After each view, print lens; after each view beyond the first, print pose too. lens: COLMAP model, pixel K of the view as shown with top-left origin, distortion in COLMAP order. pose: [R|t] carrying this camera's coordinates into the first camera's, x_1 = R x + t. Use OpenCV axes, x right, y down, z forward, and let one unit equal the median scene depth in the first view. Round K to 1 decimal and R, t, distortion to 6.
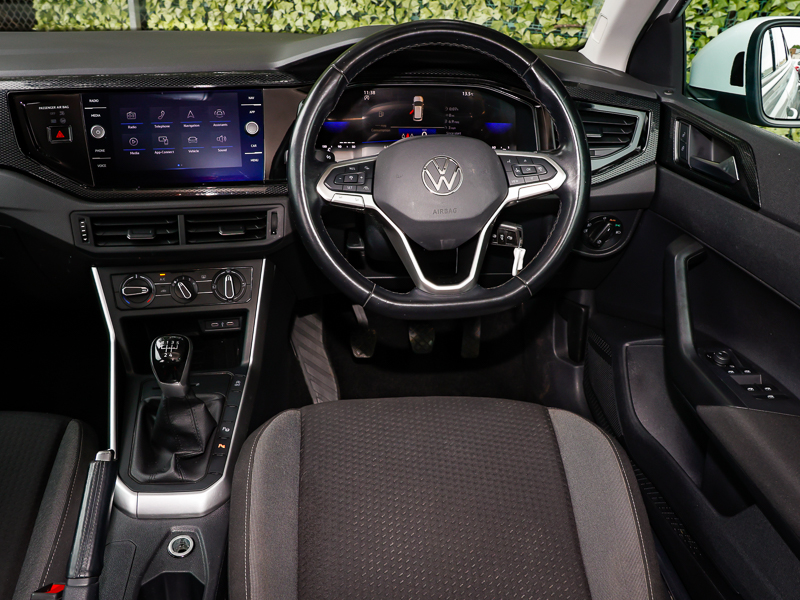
lens RADIAL K [[727.1, 0, 380.0], [0, 727.1, 300.9], [0, 0, 1]] dist [0.026726, 0.000000]
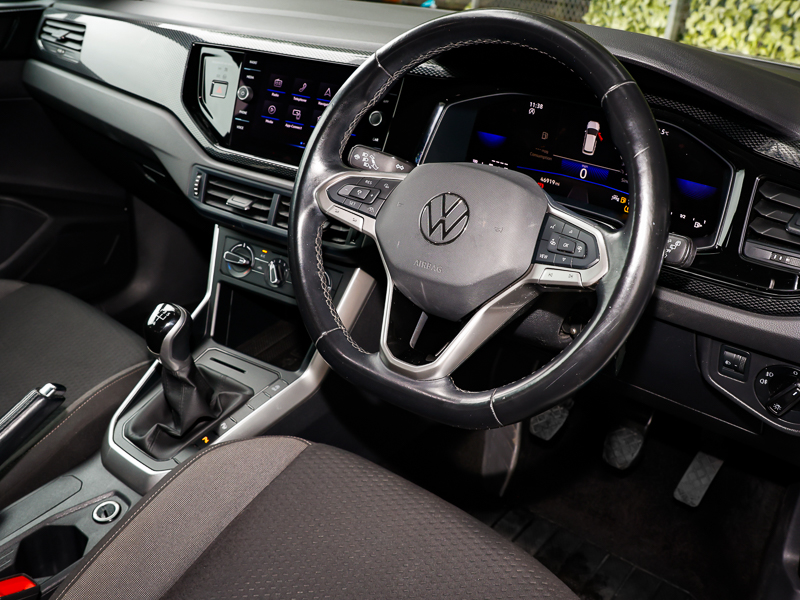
lens RADIAL K [[776.8, 0, 401.4], [0, 776.8, 301.2], [0, 0, 1]] dist [0.021740, 0.000000]
pose [[0.740528, 0.318653, -0.591674, 0.457296], [-0.330464, 0.939298, 0.092267, -0.128565], [0.585159, 0.127201, 0.800880, 0.305344]]
